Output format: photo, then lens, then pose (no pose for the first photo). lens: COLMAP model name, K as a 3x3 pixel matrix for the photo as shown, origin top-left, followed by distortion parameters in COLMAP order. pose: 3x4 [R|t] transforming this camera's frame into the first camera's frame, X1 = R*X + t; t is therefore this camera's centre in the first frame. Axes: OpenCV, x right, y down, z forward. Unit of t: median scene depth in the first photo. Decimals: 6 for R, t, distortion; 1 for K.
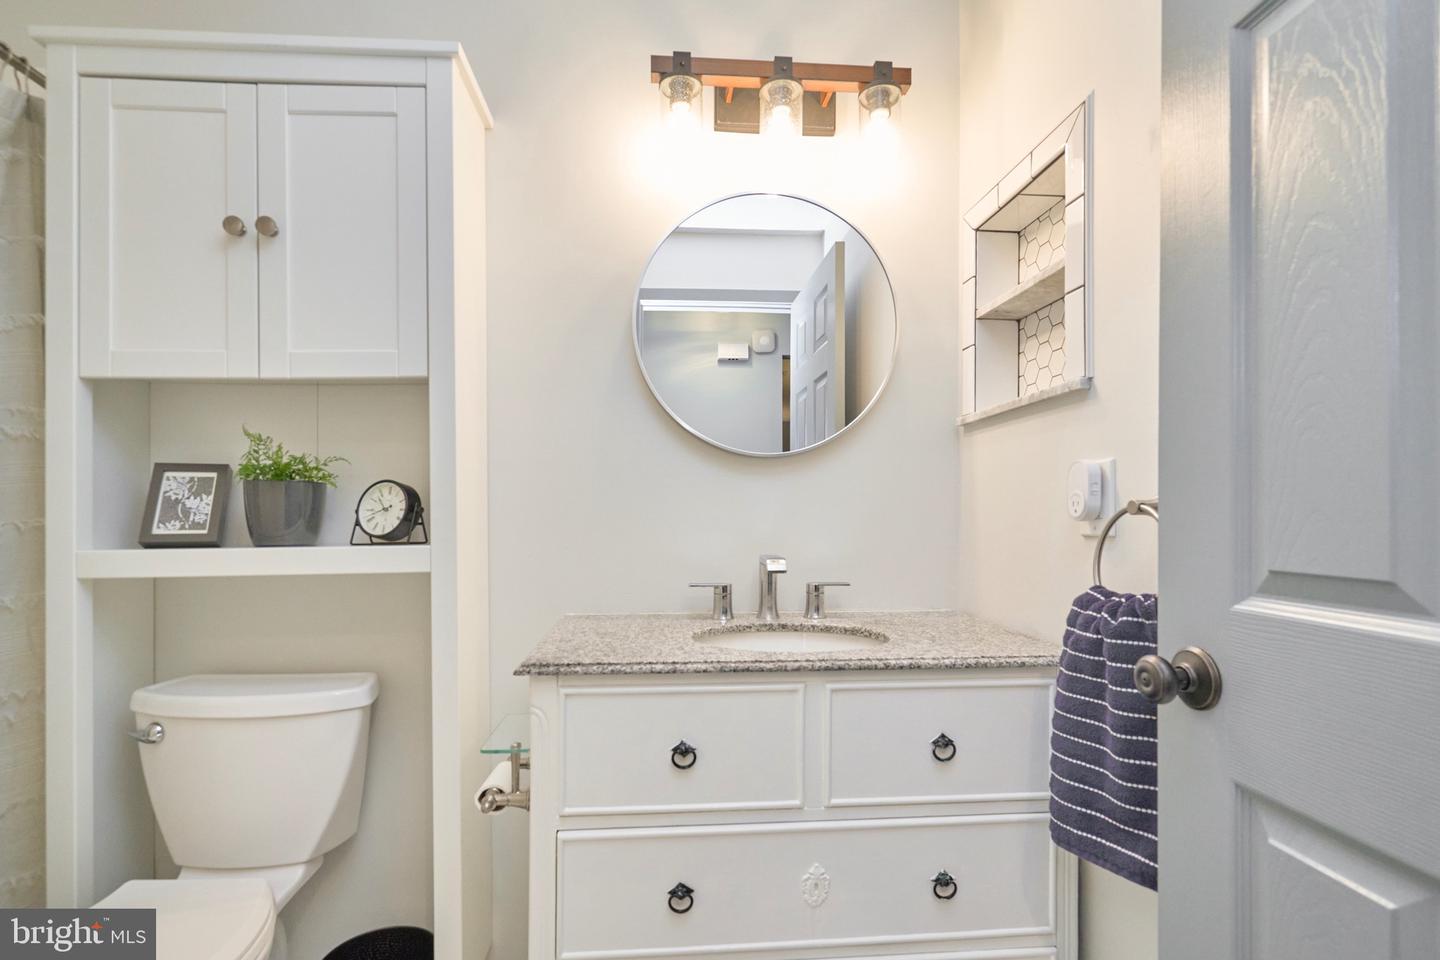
lens RADIAL K [[670.5, 0, 713.2], [0, 670.5, 488.3], [0, 0, 1]] dist [-0.003005, -0.000155]
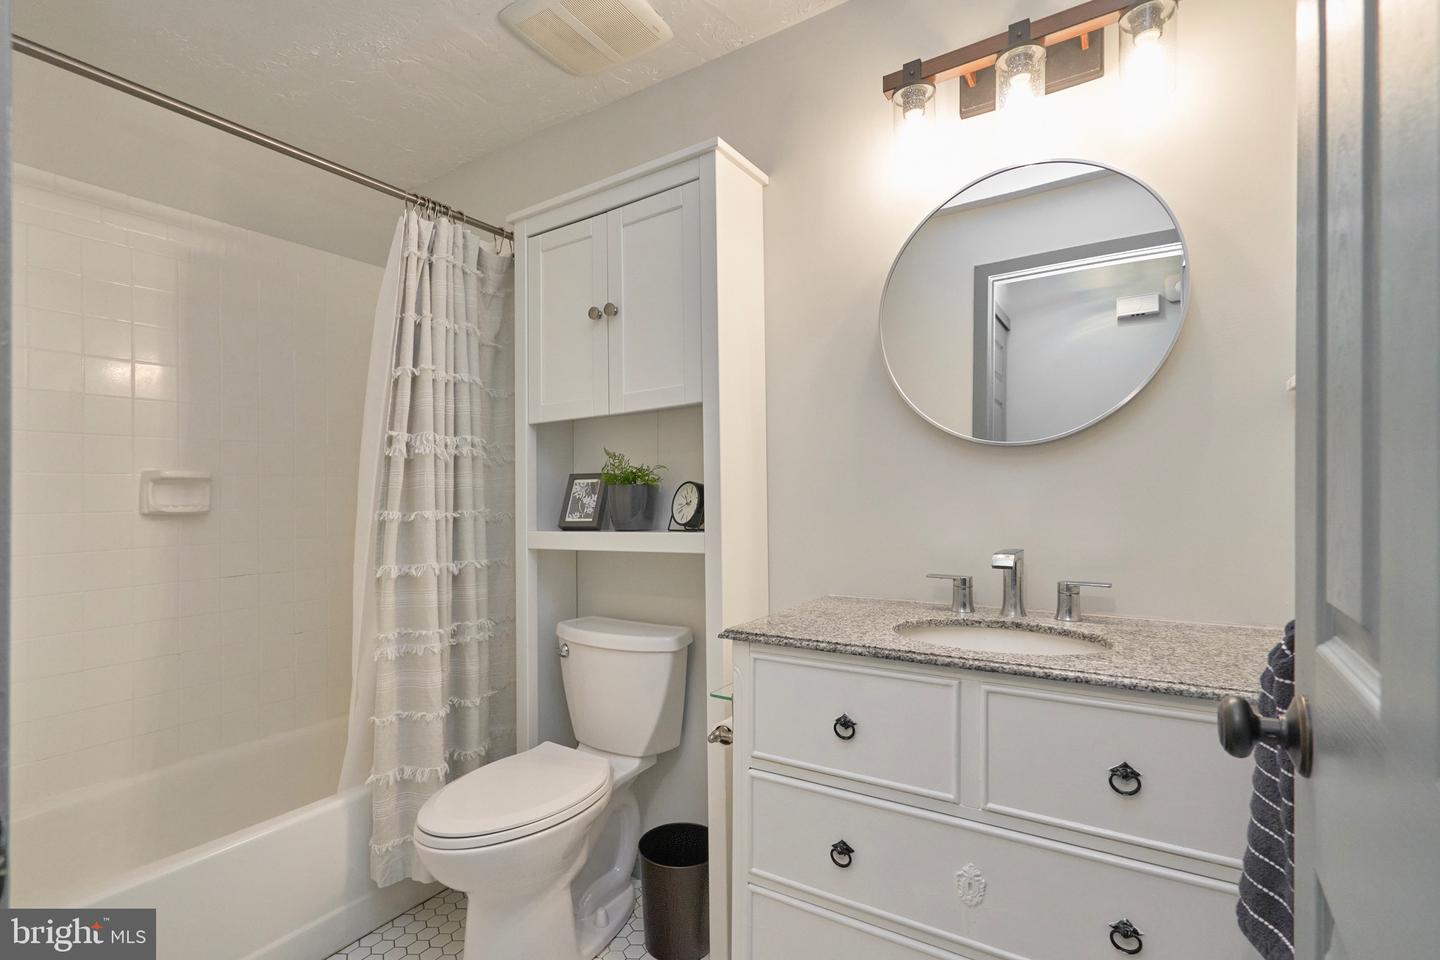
lens RADIAL K [[673.6, 0, 722.4], [0, 673.6, 458.6], [0, 0, 1]] dist [0.001542, 0.000043]
pose [[0.796997, -0.043564, -0.602411, 0.382475], [0.036379, 0.999047, -0.024117, -0.024302], [0.602887, -0.002694, 0.797822, -0.017706]]
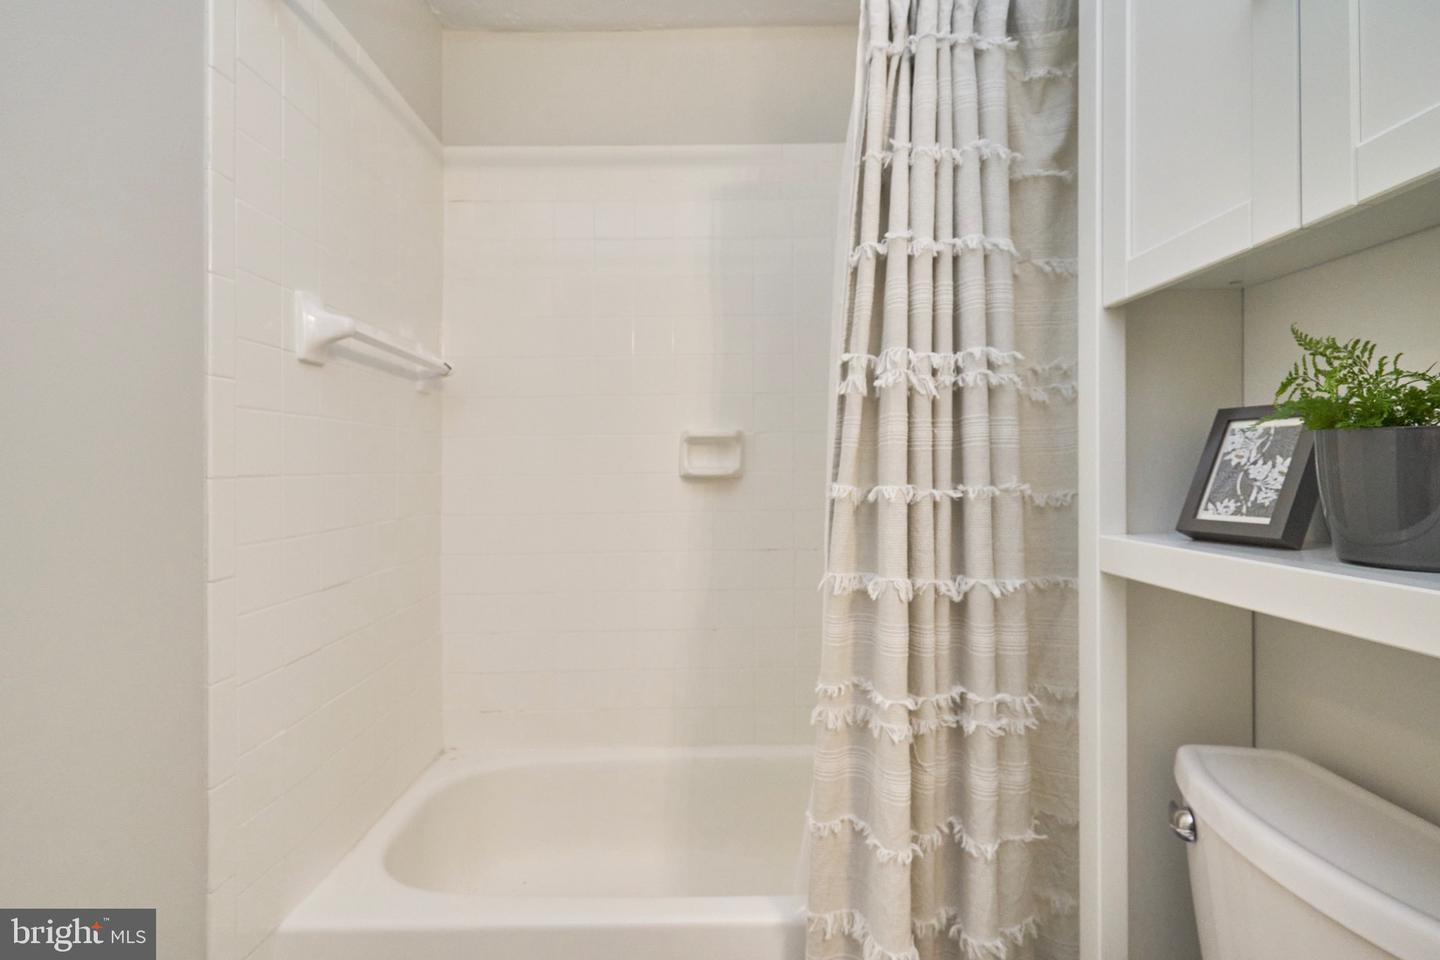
lens RADIAL K [[668.3, 0, 714.8], [0, 668.3, 458.5], [0, 0, 1]] dist [0.000766, 0.000005]
pose [[-0.093379, -0.003665, -0.995624, -0.131017], [0.047395, 0.998843, -0.008122, -0.008121], [0.994502, -0.047946, -0.093097, 0.579016]]
